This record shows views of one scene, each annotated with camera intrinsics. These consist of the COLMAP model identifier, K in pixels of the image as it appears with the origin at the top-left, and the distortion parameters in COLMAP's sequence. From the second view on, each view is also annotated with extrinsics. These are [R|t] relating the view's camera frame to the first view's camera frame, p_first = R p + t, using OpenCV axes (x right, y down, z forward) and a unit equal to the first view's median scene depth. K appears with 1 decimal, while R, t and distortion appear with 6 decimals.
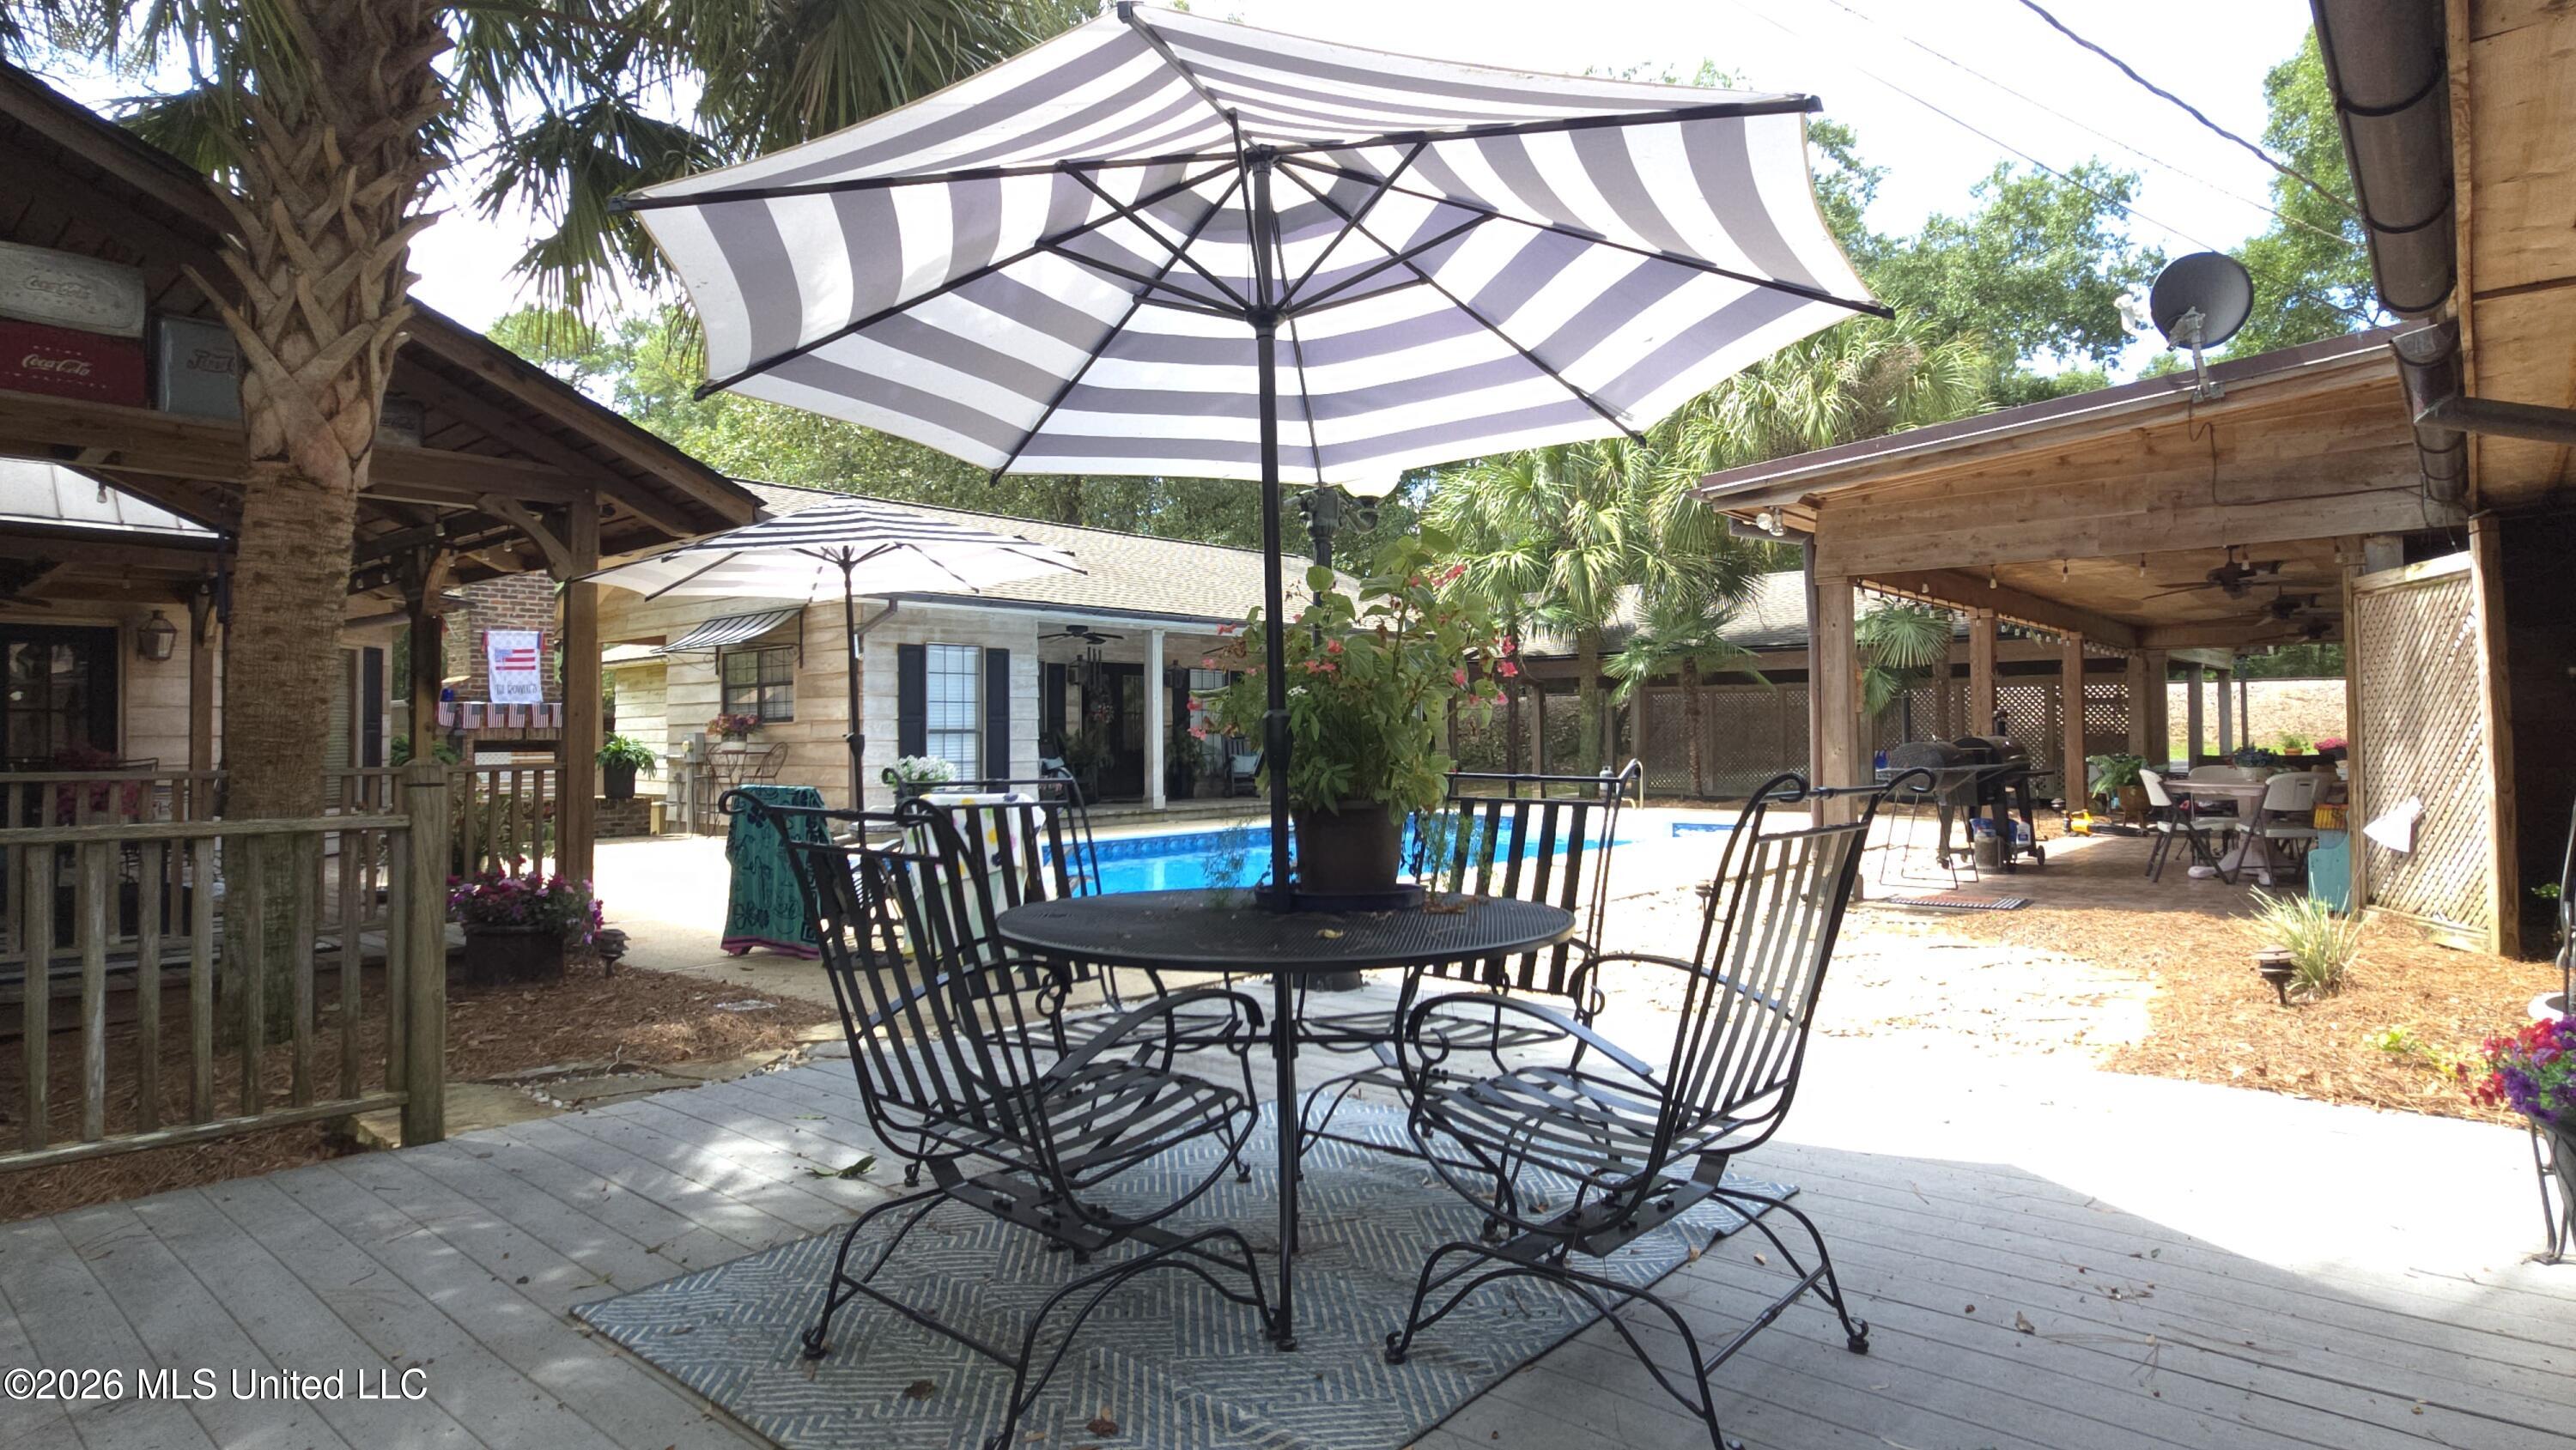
lens RADIAL K [[1362.3, 0, 1288.0], [0, 1362.3, 725.0], [0, 0, 1]] dist [-0.000055, -0.000008]
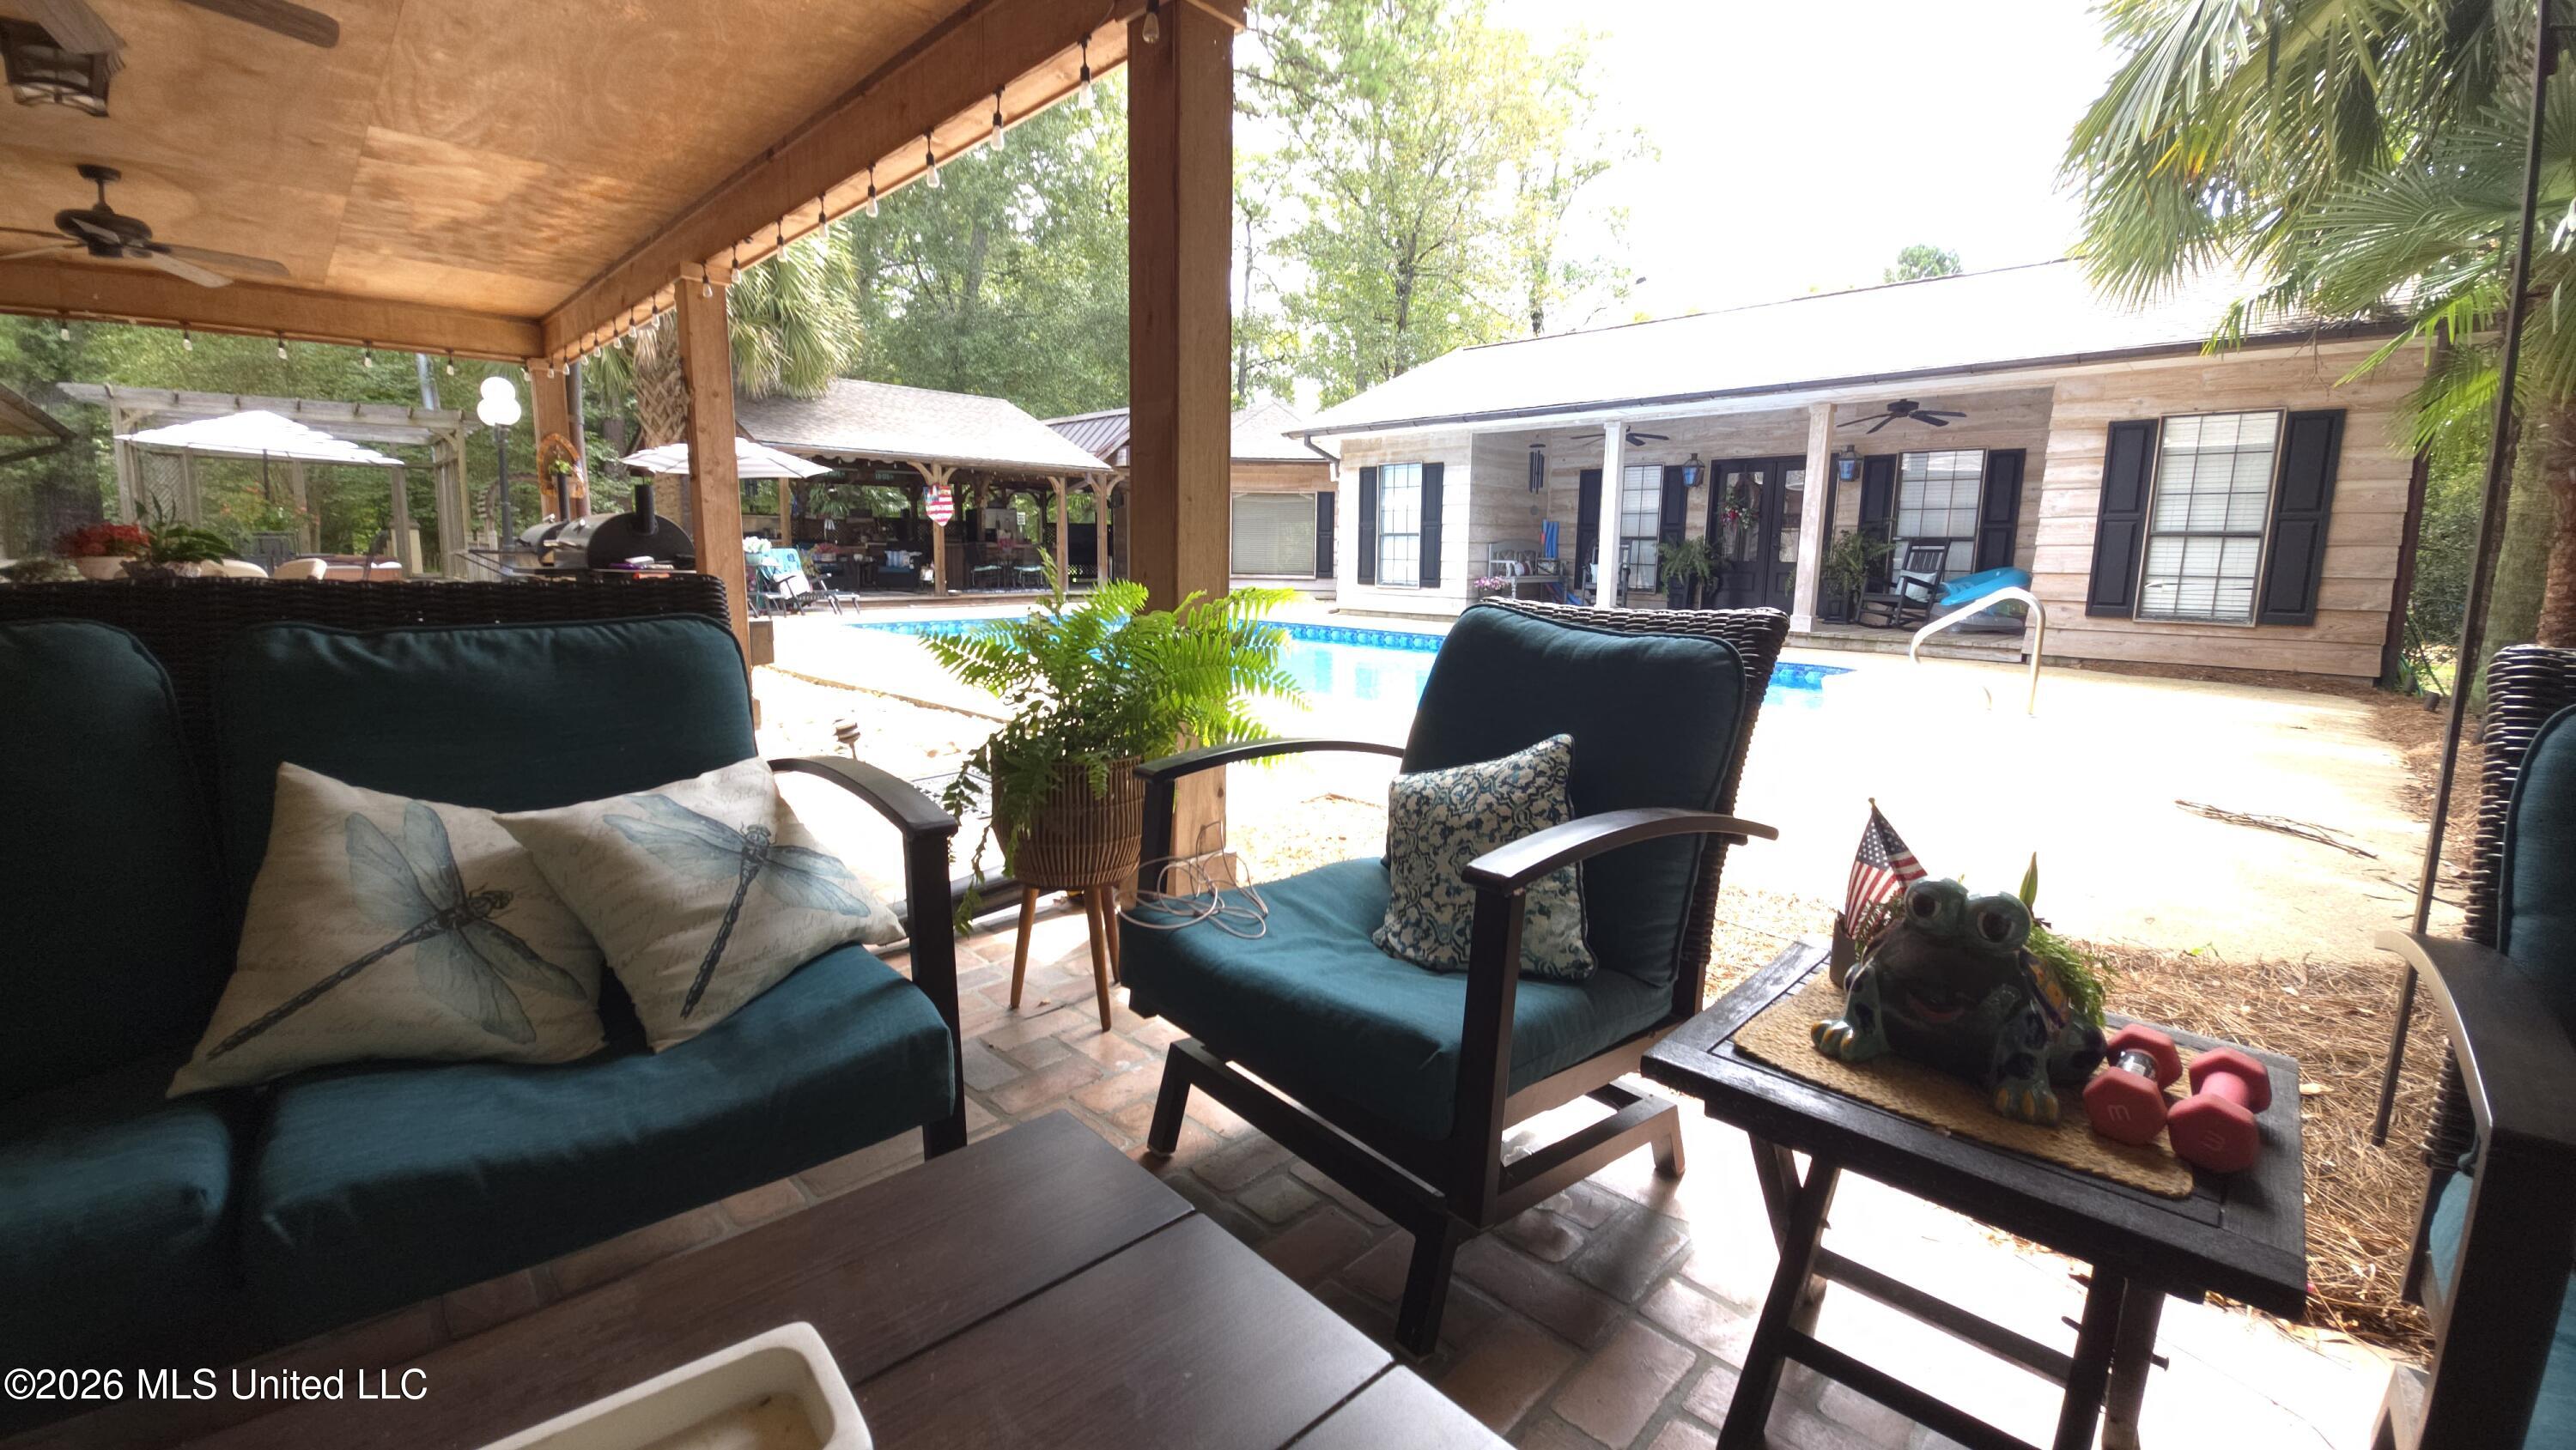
lens RADIAL K [[1008.1, 0, 1293.9], [0, 1008.1, 700.8], [0, 0, 1]] dist [-0.016450, 0.000064]
pose [[-0.041903, 0.165092, -0.985388, 0.683842], [0.008589, 0.986277, 0.164875, 0.001748], [0.999085, -0.001555, -0.042746, 0.935836]]
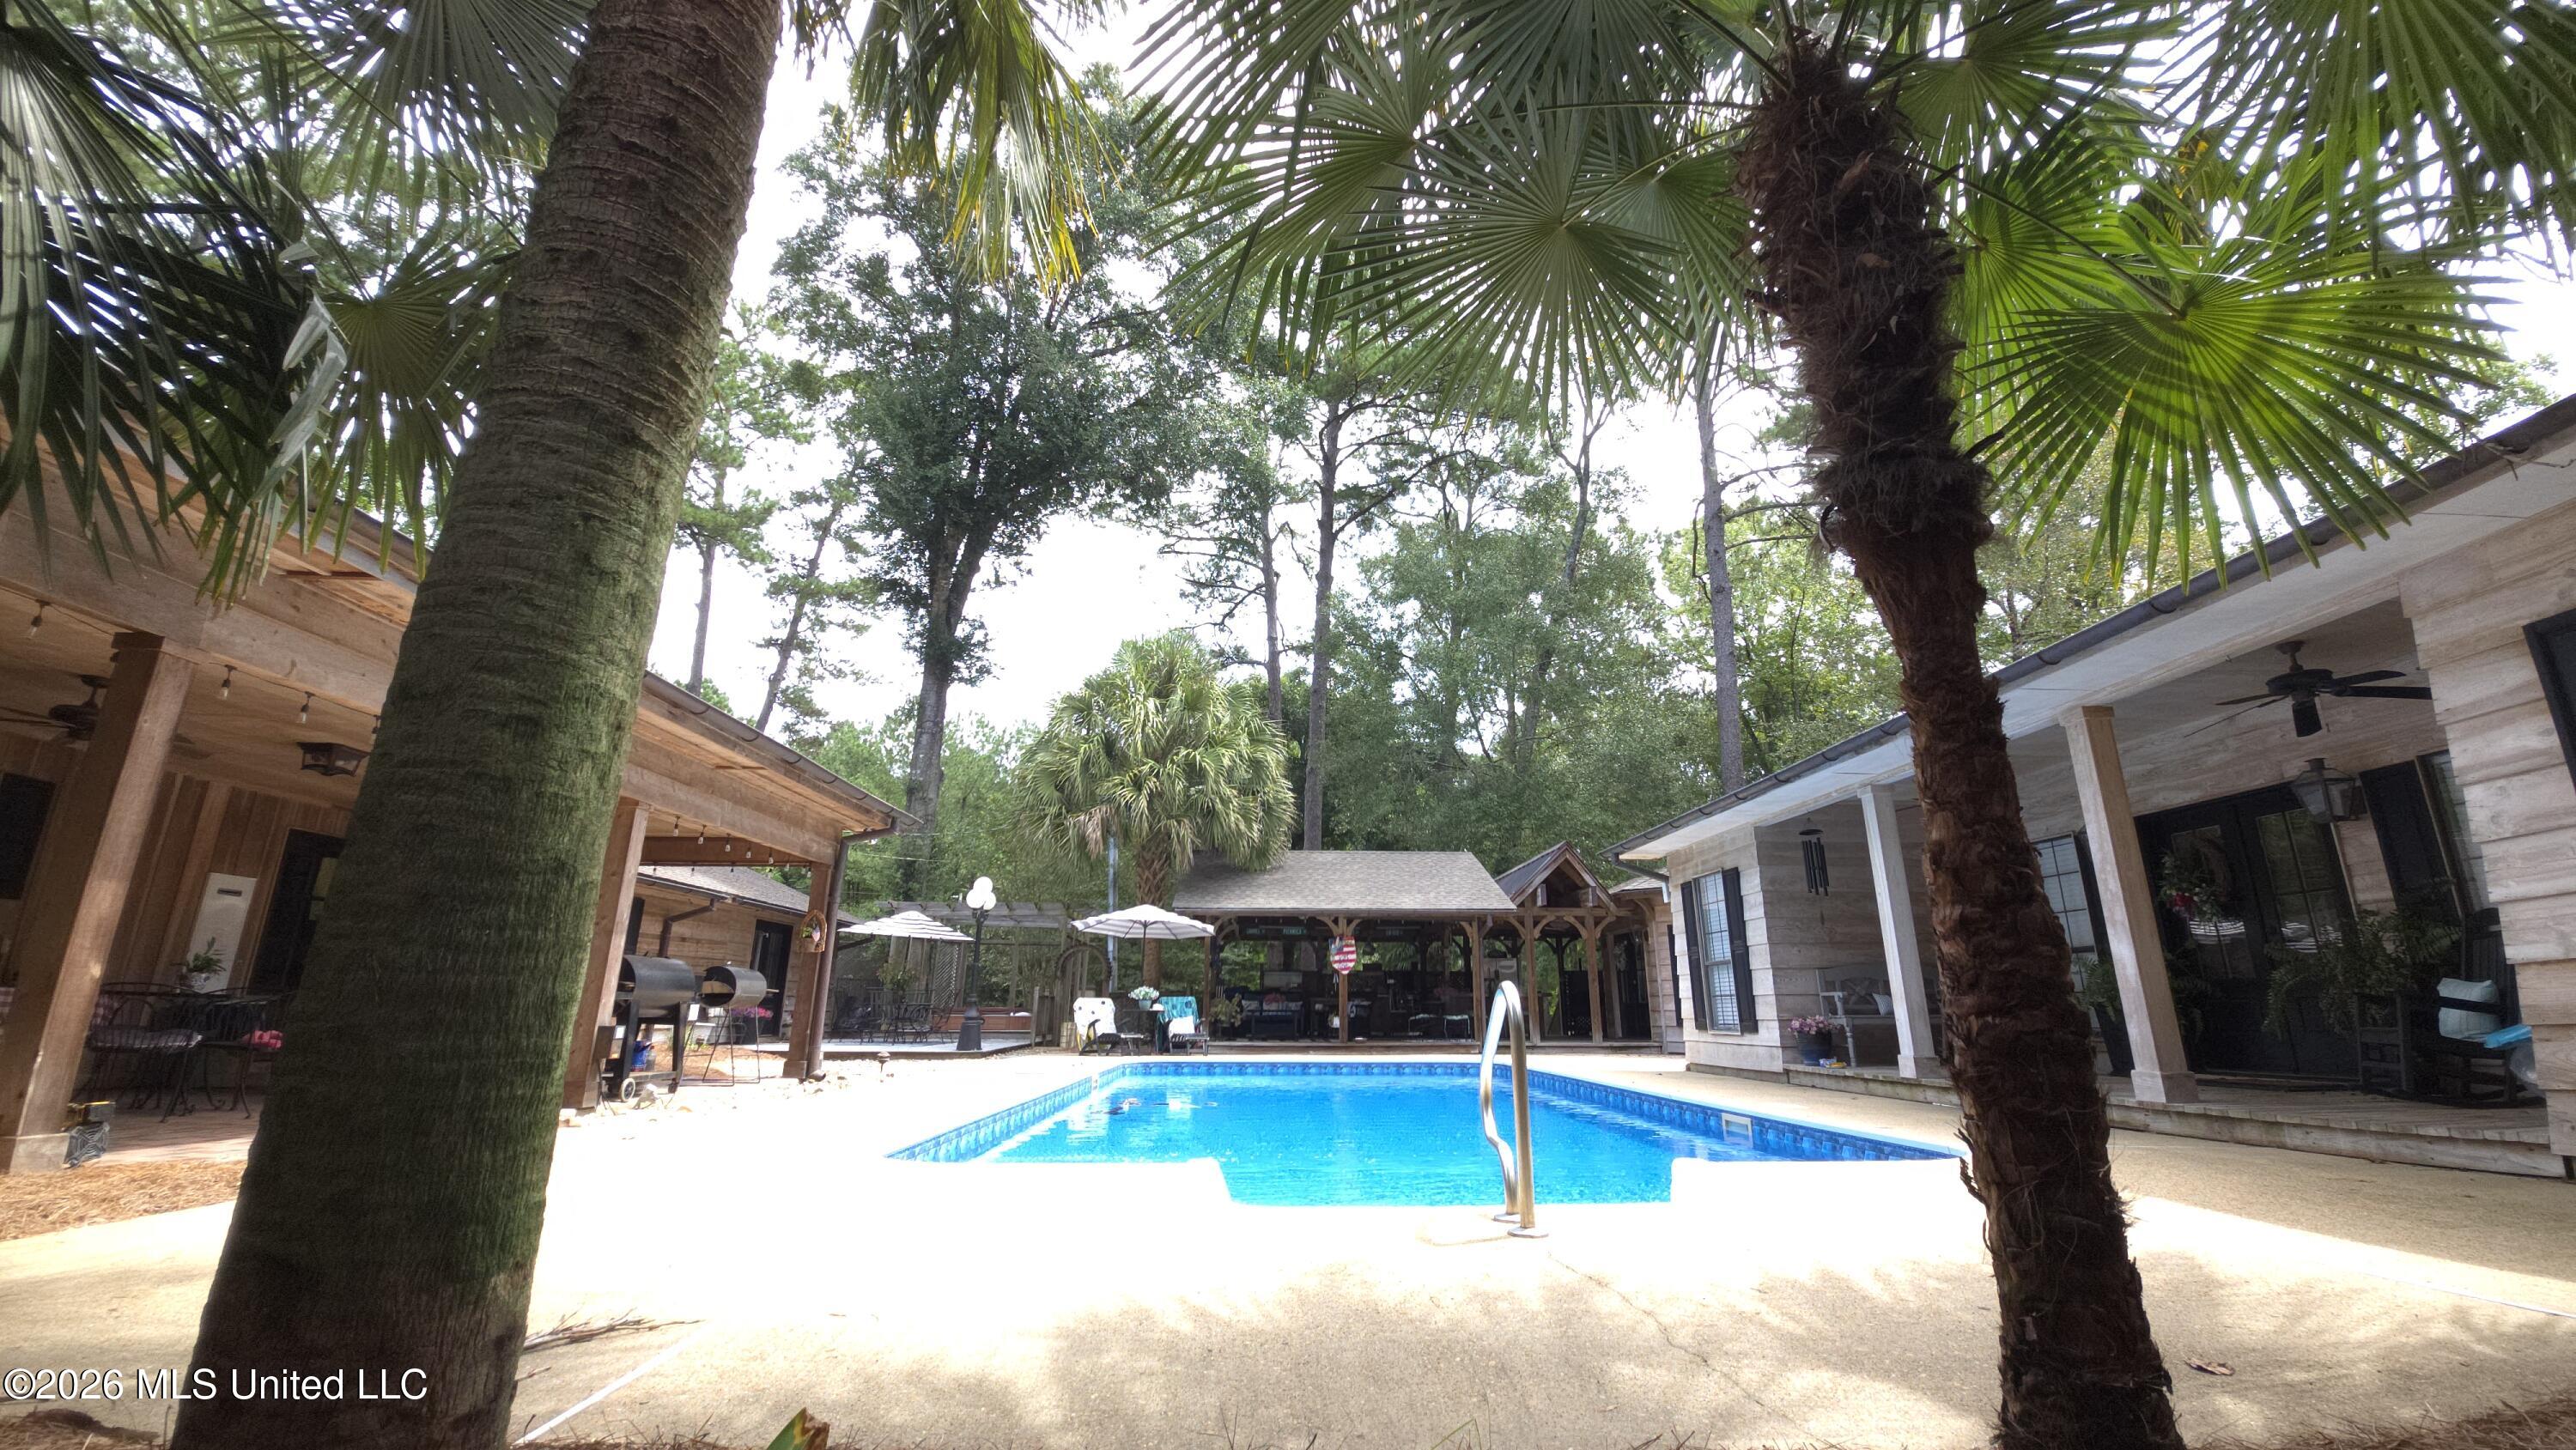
lens RADIAL K [[1033.9, 0, 1288.0], [0, 1033.9, 725.0], [0, 0, 1]] dist [-0.022033, 0.000009]
pose [[-0.730279, -0.166746, -0.662486, 0.488960], [0.023652, 0.963001, -0.268457, 0.030260], [0.682739, -0.211718, -0.699316, 1.328906]]
